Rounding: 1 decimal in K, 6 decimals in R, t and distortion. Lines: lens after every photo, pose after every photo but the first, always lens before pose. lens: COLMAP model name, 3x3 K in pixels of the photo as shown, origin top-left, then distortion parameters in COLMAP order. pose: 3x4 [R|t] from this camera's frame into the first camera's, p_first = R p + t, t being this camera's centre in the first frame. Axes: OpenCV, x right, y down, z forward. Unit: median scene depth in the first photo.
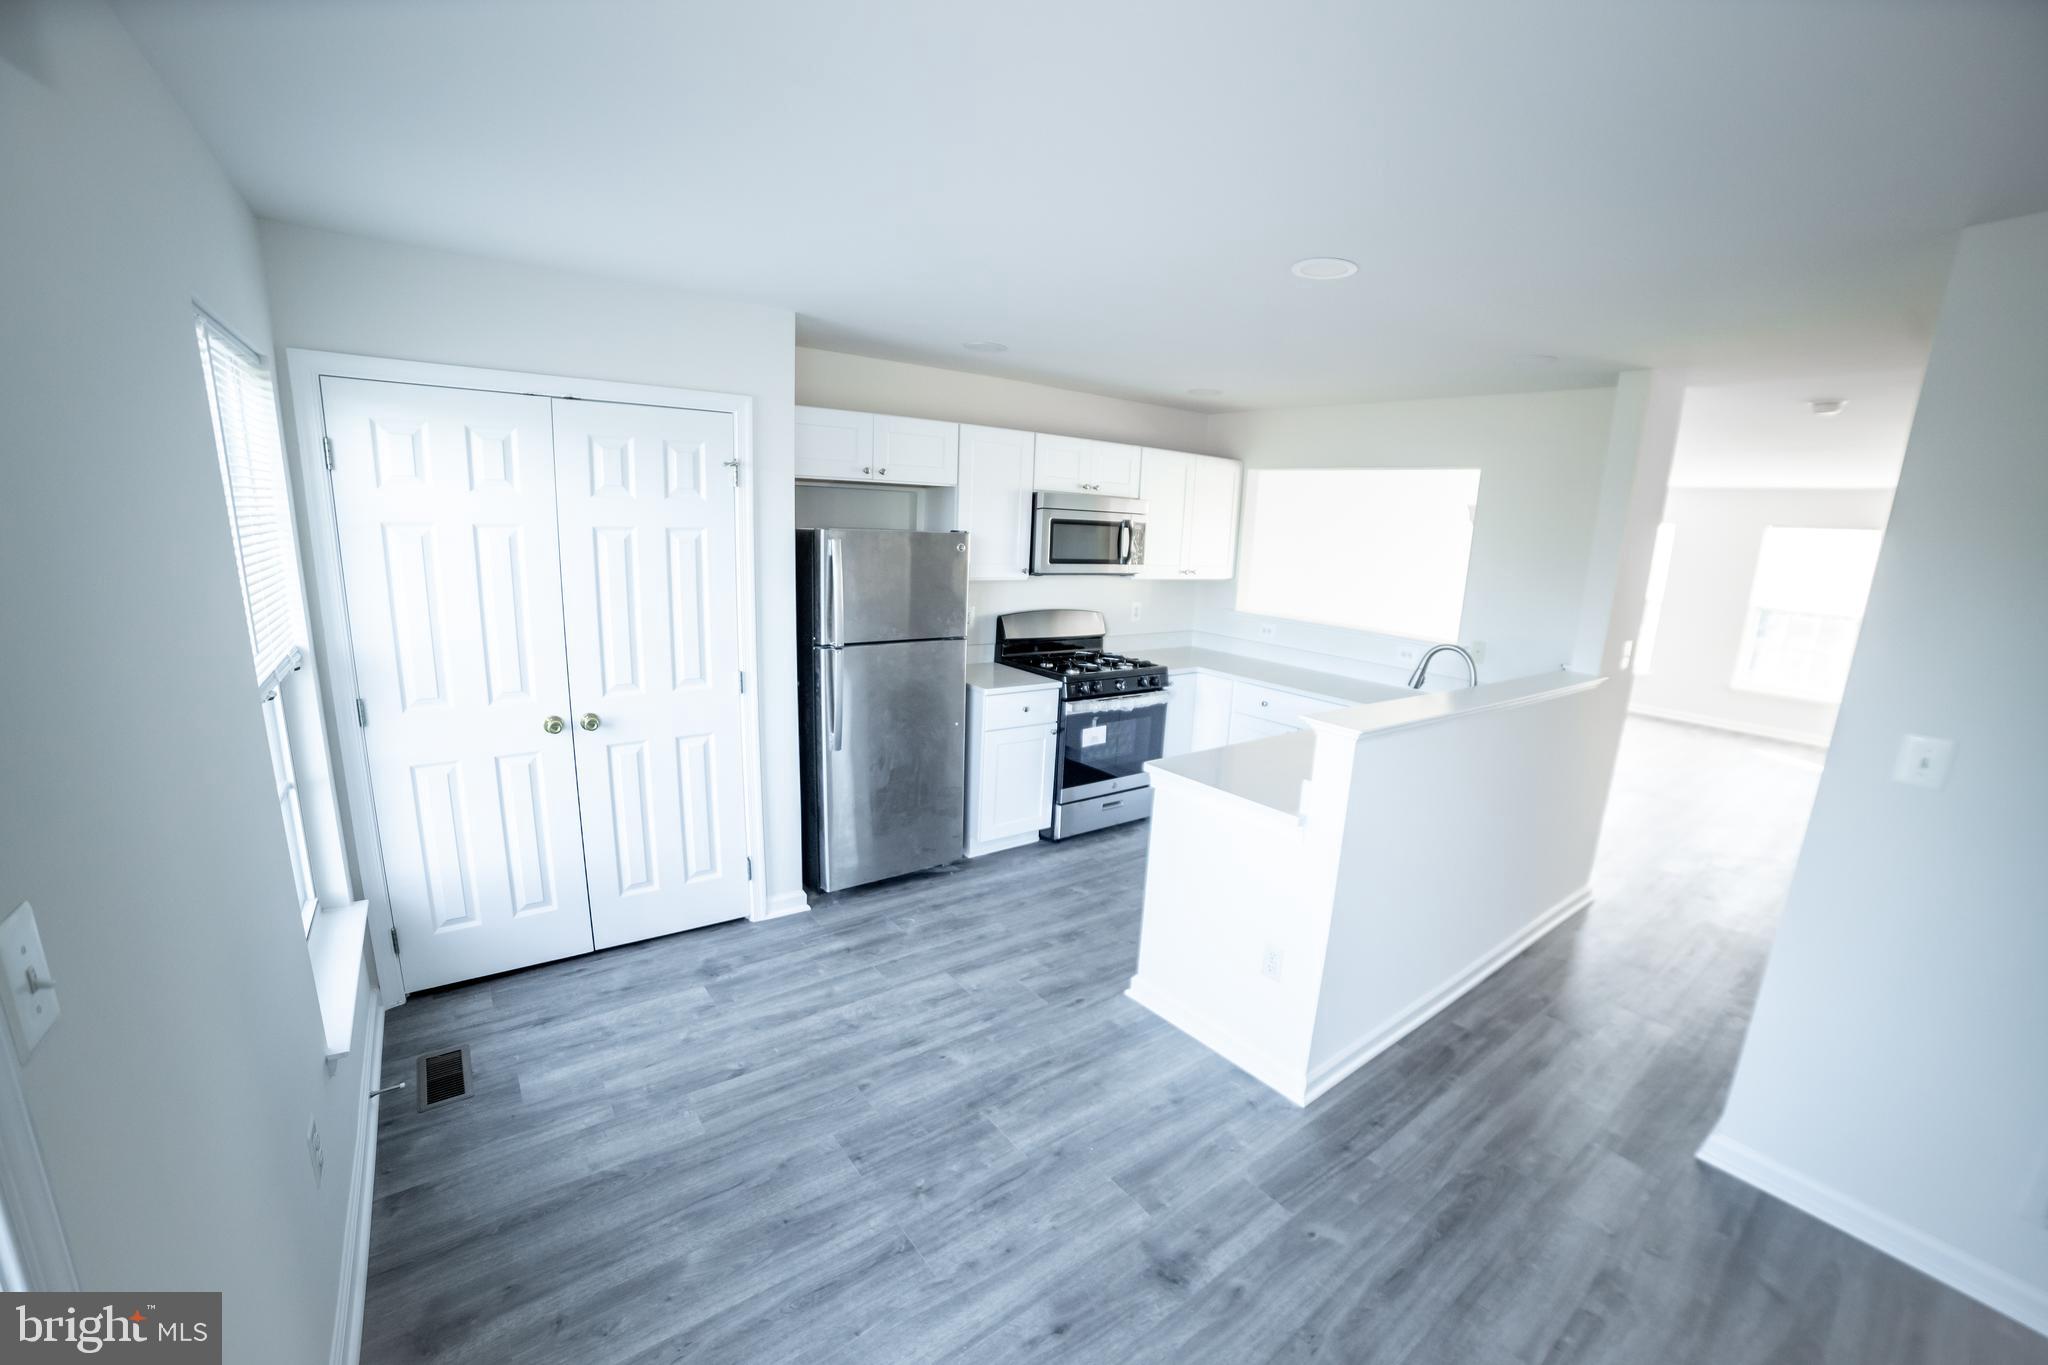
lens RADIAL K [[808.8, 0, 1045.6], [0, 808.8, 705.0], [0, 0, 1]] dist [-0.116935, 0.042473]
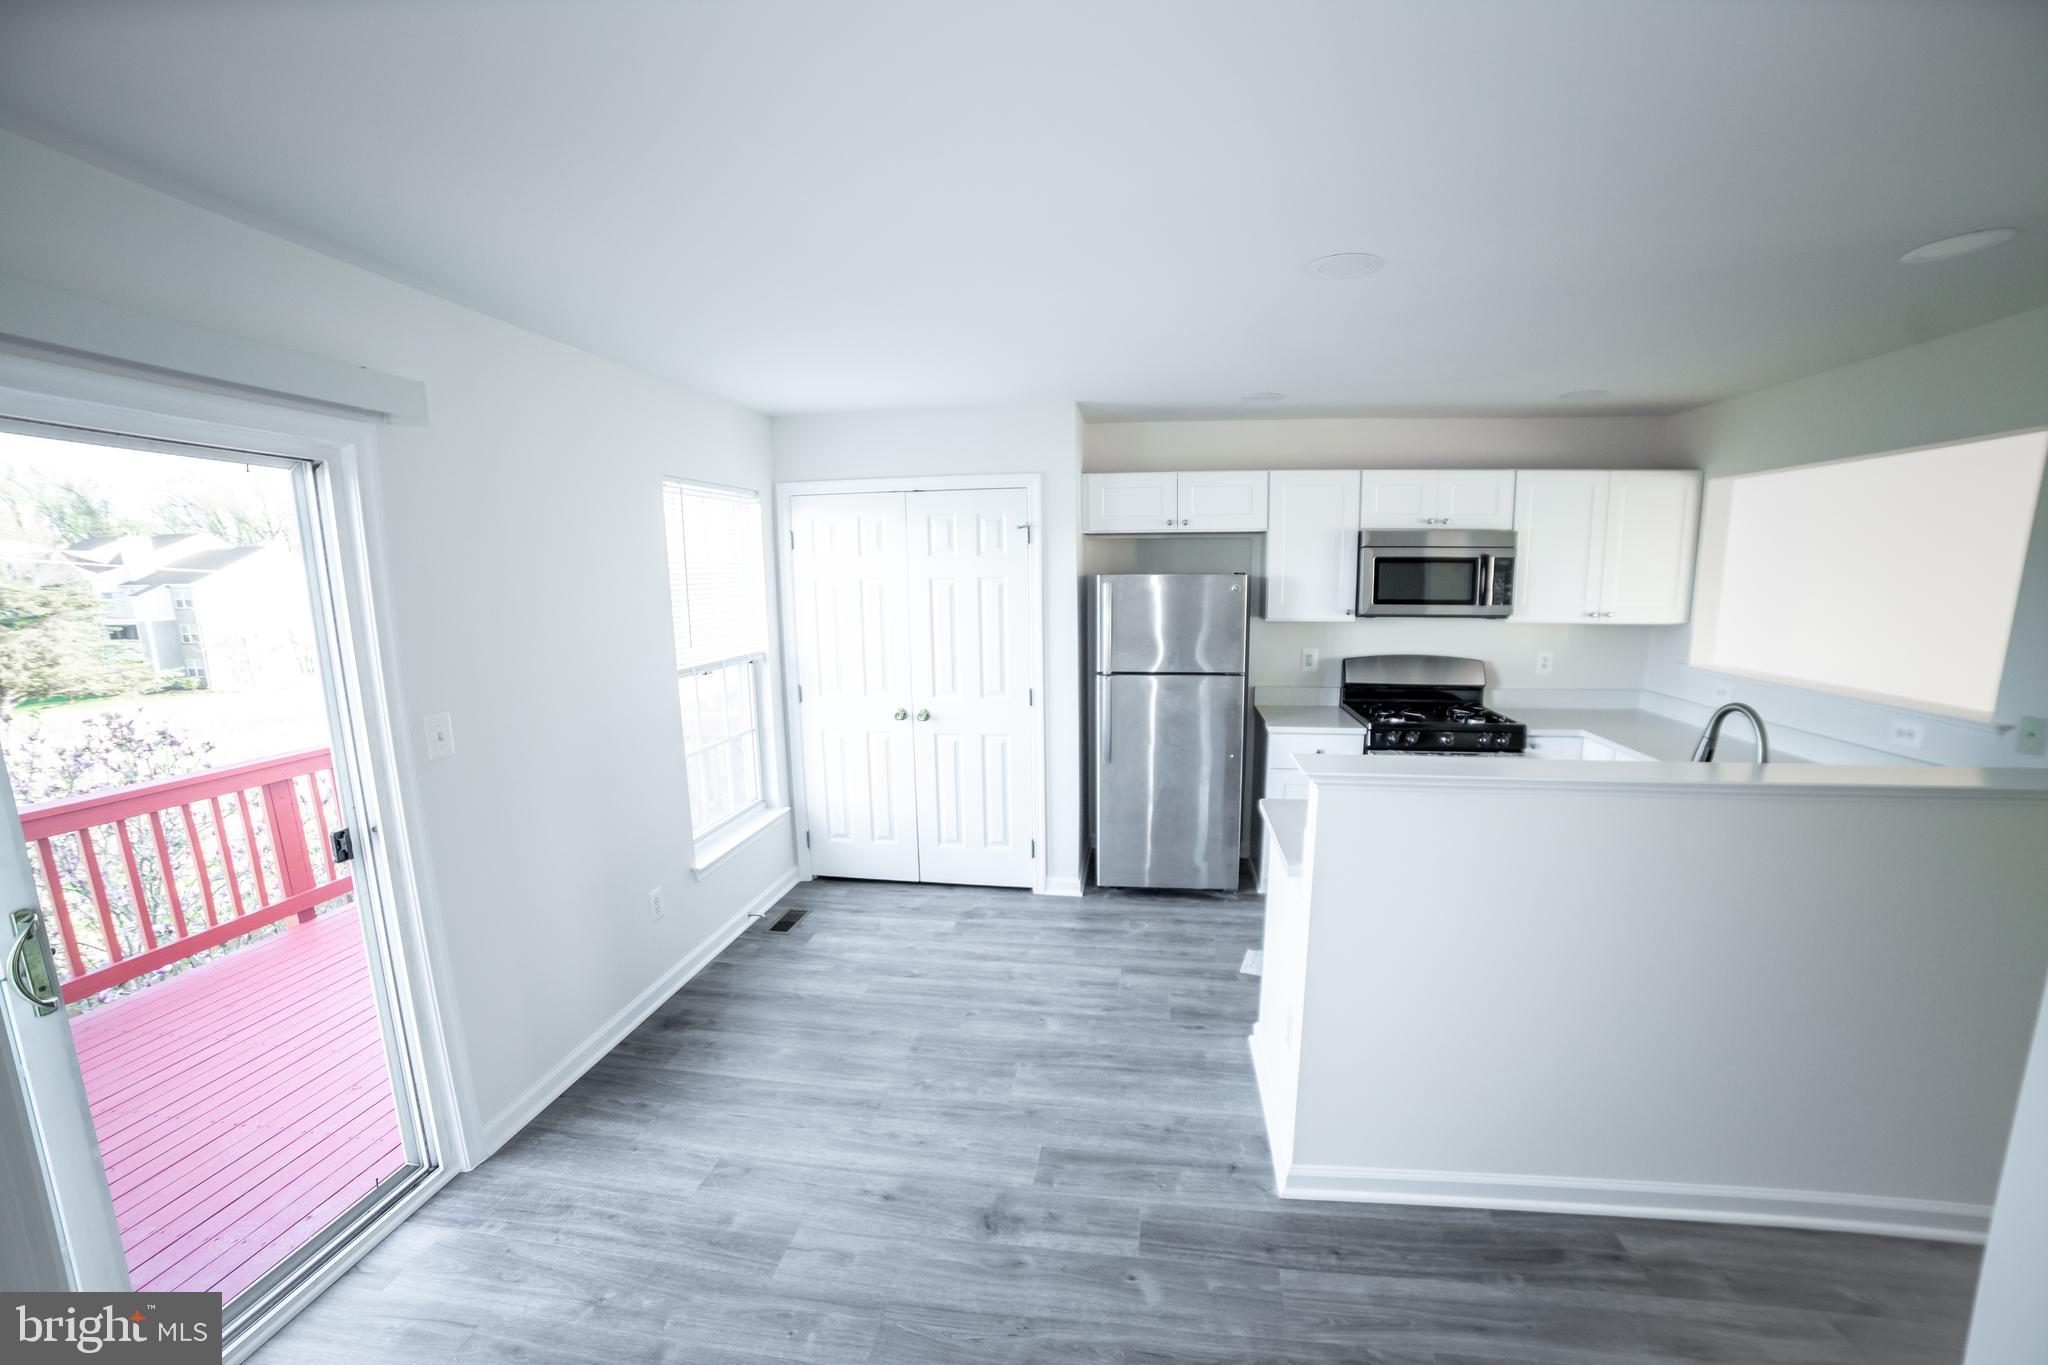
lens RADIAL K [[808.8, 0, 1045.6], [0, 808.8, 705.0], [0, 0, 1]] dist [-0.116935, 0.042473]
pose [[0.705170, 0.066249, -0.705937, 0.623066], [-0.113107, 0.993386, -0.019759, 0.007598], [0.699959, 0.093780, 0.707999, 0.122711]]
